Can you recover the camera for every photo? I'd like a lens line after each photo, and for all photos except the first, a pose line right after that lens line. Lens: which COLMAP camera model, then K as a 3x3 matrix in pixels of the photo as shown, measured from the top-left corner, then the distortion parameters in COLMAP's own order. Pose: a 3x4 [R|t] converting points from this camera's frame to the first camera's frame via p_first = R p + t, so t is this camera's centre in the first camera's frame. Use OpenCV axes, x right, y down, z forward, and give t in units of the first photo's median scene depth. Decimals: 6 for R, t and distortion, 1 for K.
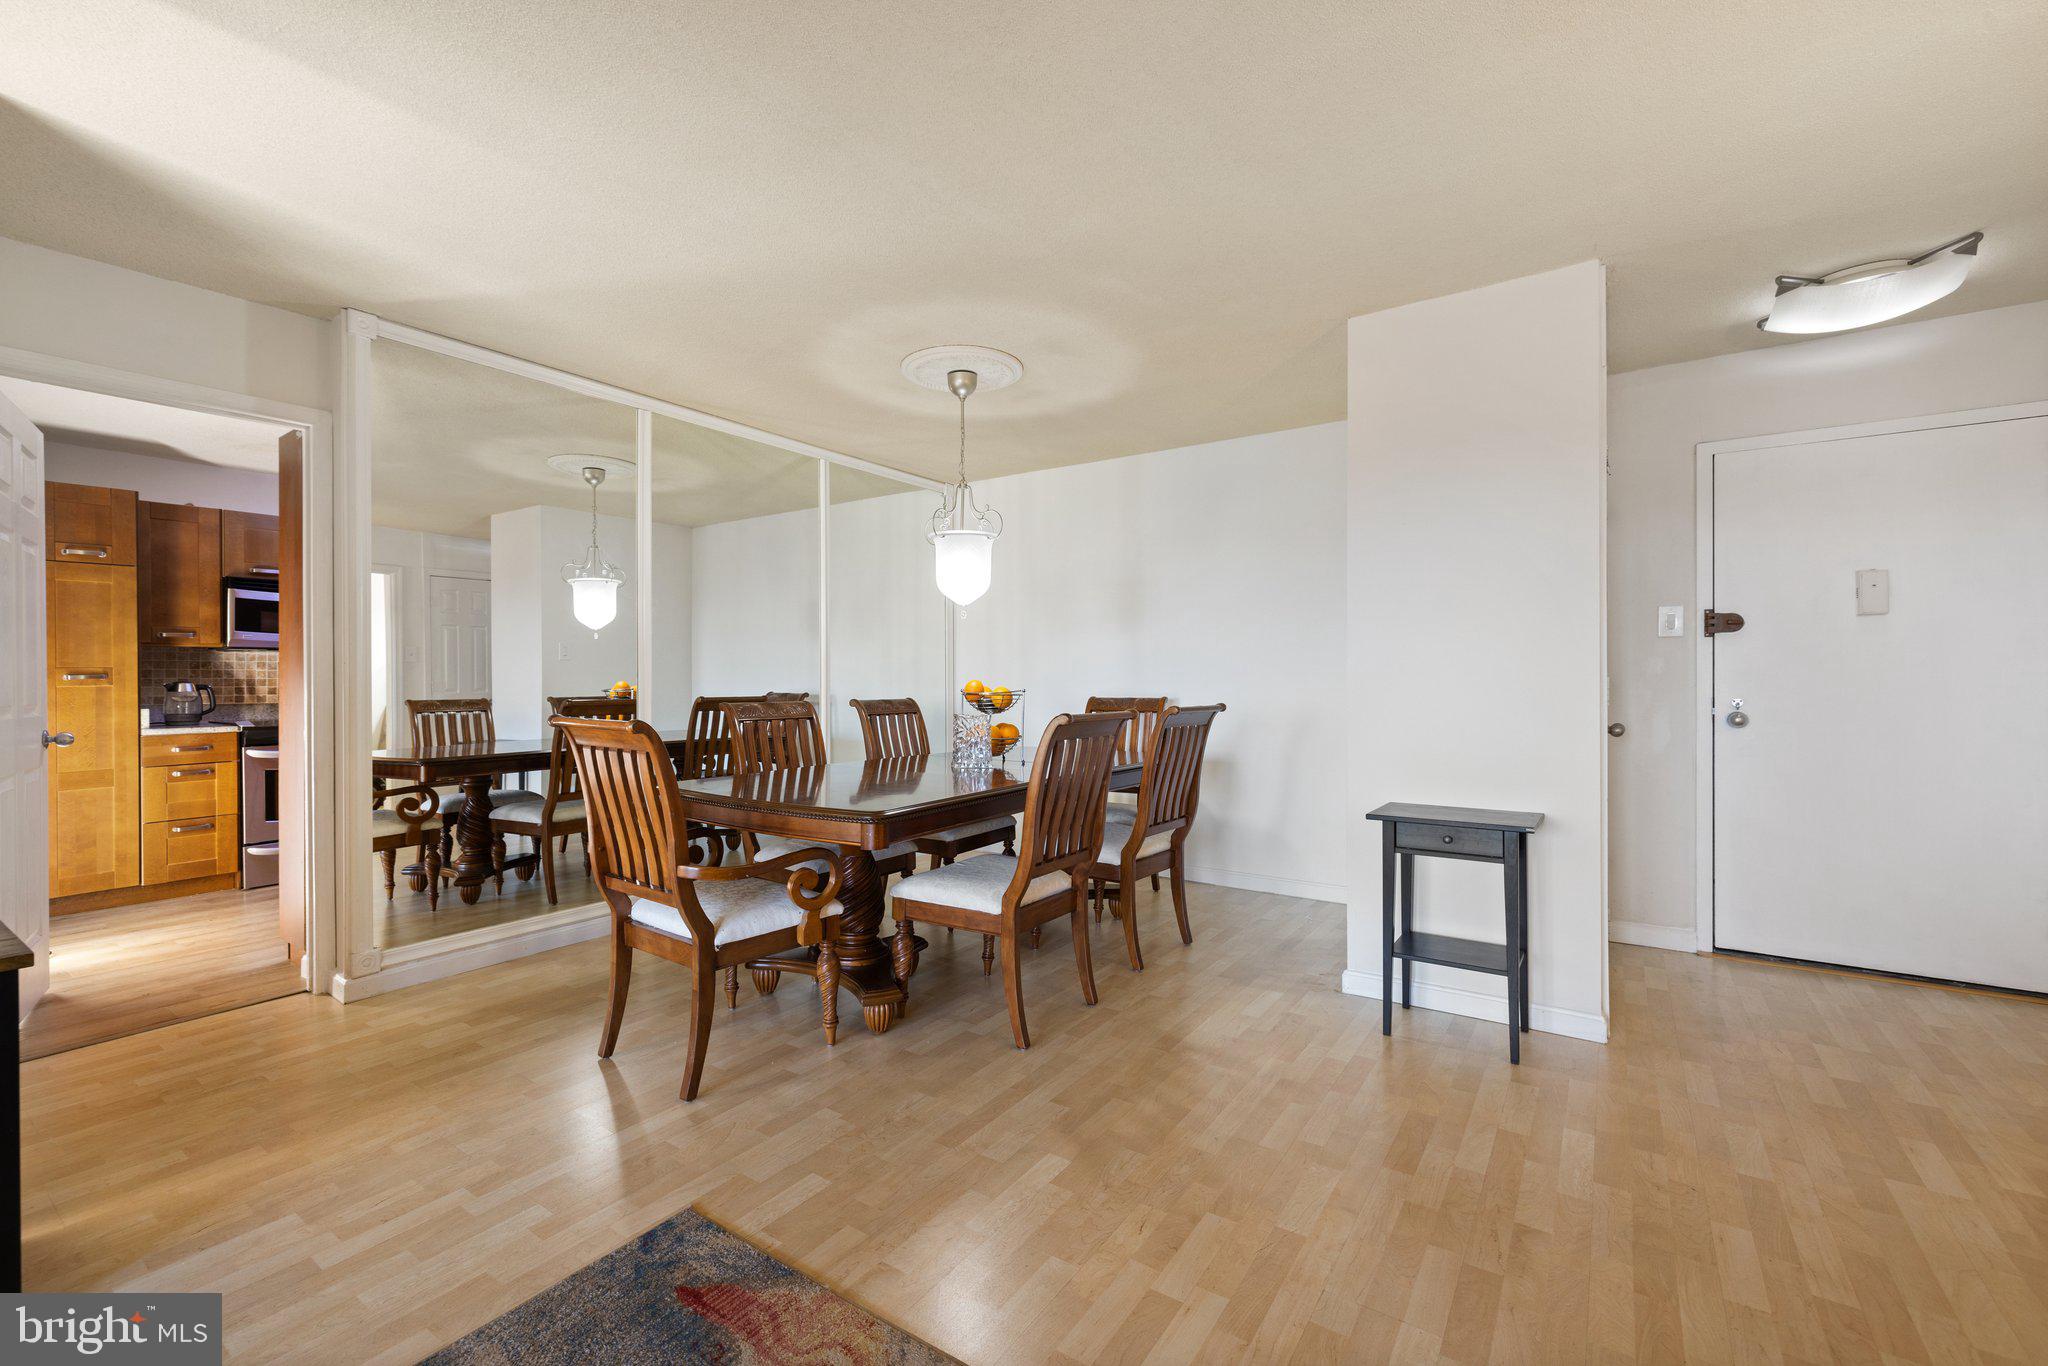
lens RADIAL K [[863.6, 0, 1005.2], [0, 863.6, 675.2], [0, 0, 1]] dist [-0.000149, -0.001319]
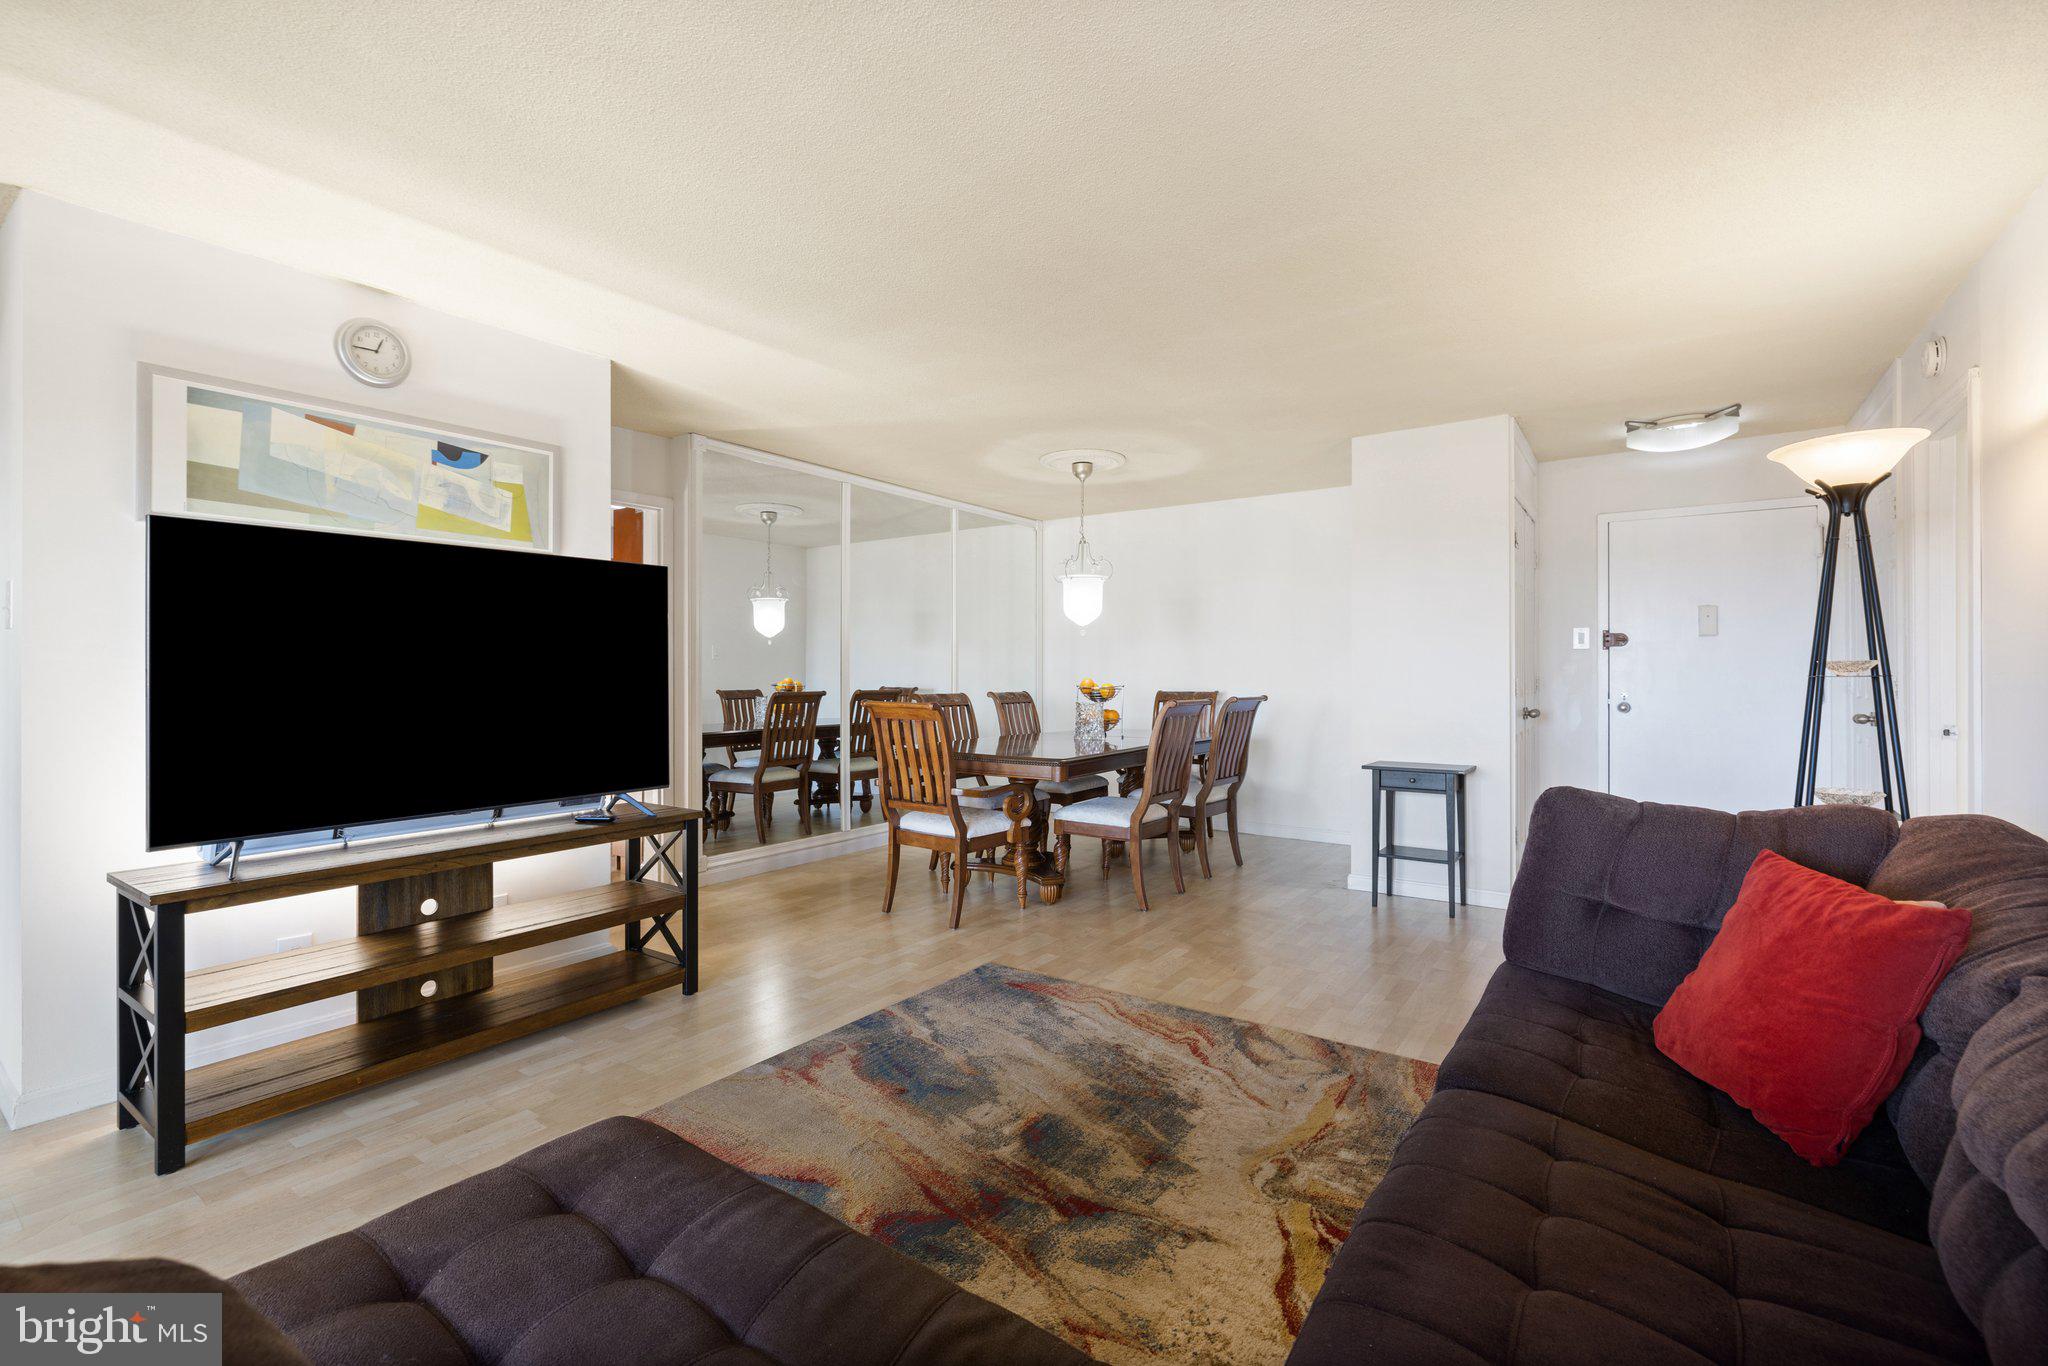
lens RADIAL K [[882.7, 0, 1009.6], [0, 882.7, 667.0], [0, 0, 1]] dist [-0.013785, -0.001057]
pose [[0.999903, 0.002290, -0.013753, -0.164002], [-0.002334, 0.999992, -0.003198, -0.008985], [0.013745, 0.003230, 0.999900, -0.499787]]
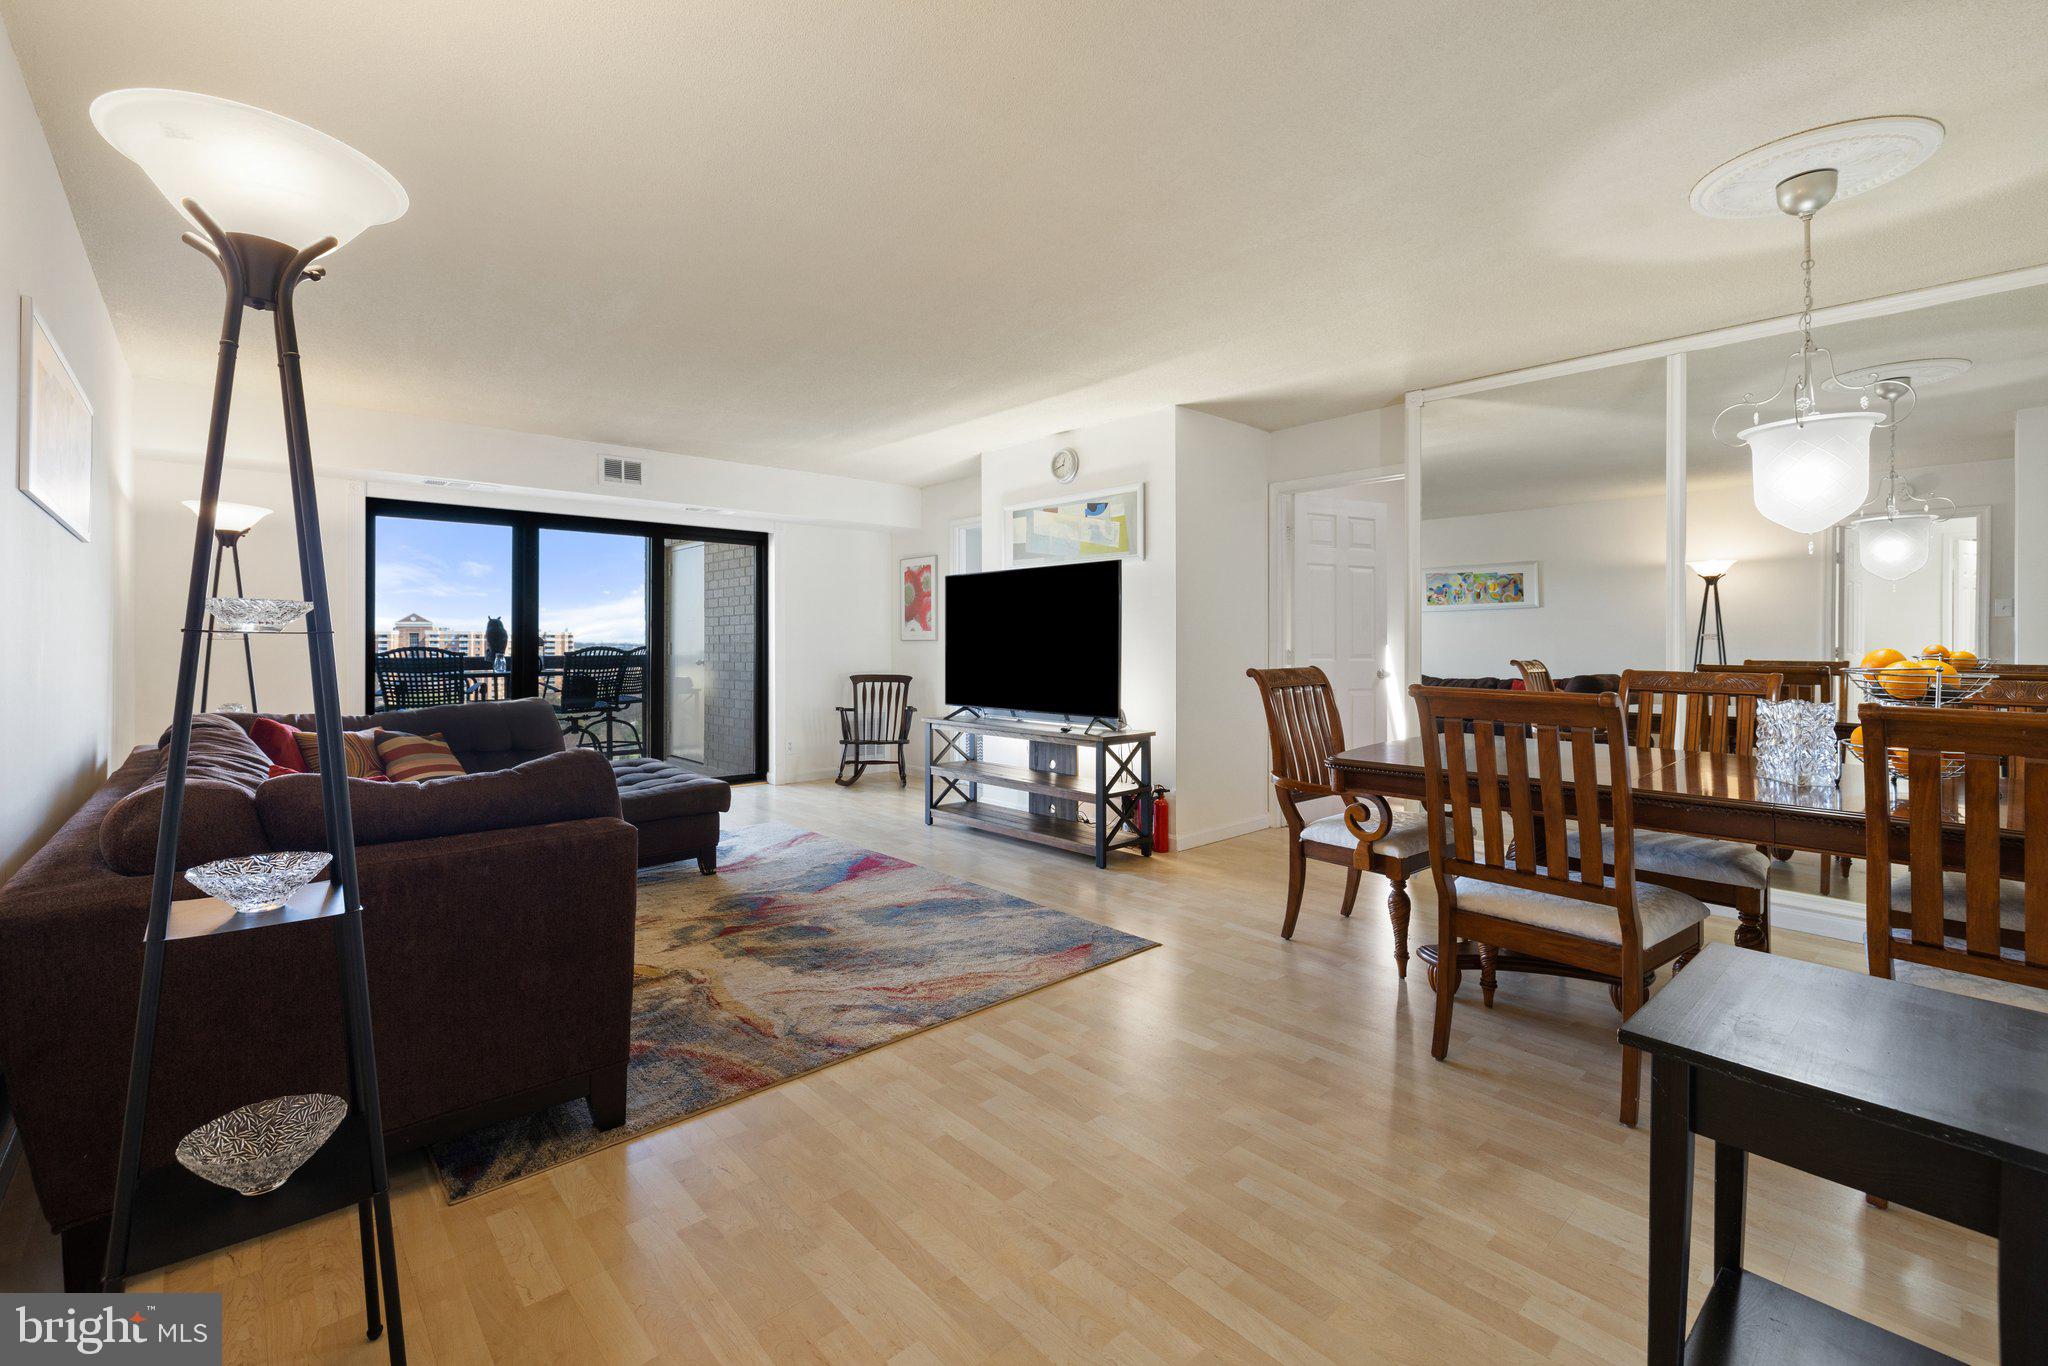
lens RADIAL K [[863.6, 0, 1013.1], [0, 863.6, 647.2], [0, 0, 1]] dist [-0.000149, -0.001319]
pose [[-0.218155, 0.010992, -0.975852, 0.773411], [0.001668, 0.999939, 0.010891, -0.002816], [0.975913, 0.000748, -0.218160, 0.598812]]
